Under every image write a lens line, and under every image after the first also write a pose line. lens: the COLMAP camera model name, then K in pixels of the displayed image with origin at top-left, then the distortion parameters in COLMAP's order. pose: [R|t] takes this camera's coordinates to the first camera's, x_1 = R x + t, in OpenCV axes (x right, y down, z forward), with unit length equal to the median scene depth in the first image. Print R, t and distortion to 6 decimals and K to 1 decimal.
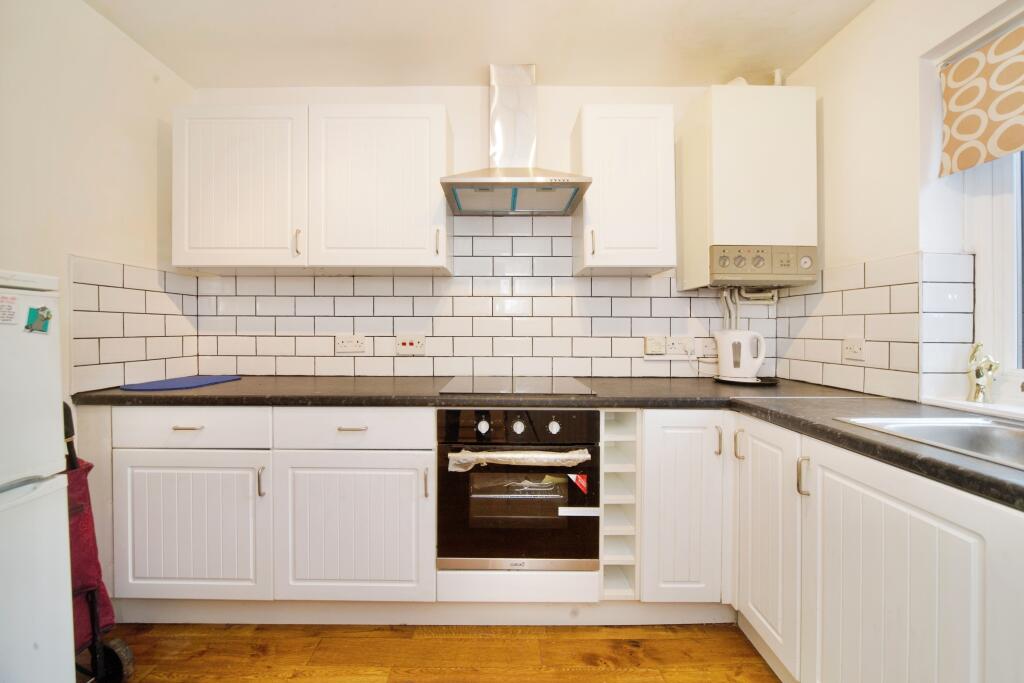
lens RADIAL K [[413.9, 0, 510.2], [0, 413.9, 335.6], [0, 0, 1]] dist [-0.001220, -0.000086]
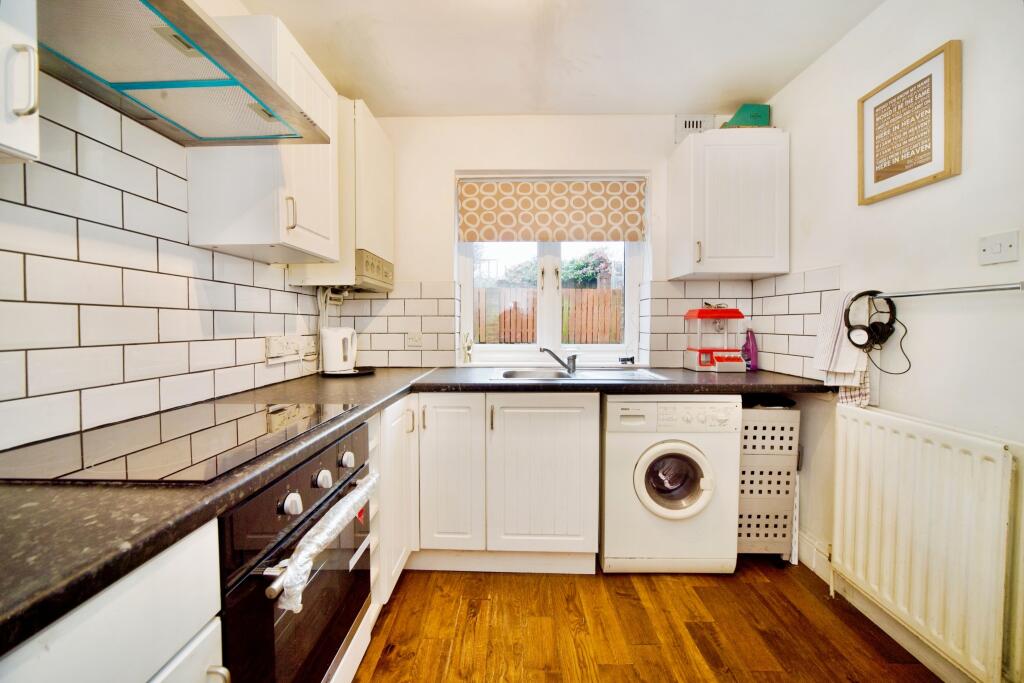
lens RADIAL K [[374.1, 0, 512.6], [0, 374.1, 333.4], [0, 0, 1]] dist [-0.012843, -0.000010]
pose [[0.012549, -0.027369, 0.999547, -0.468414], [0.022885, 0.999371, 0.027077, -0.014837], [-0.999659, 0.022535, 0.013167, 0.579536]]
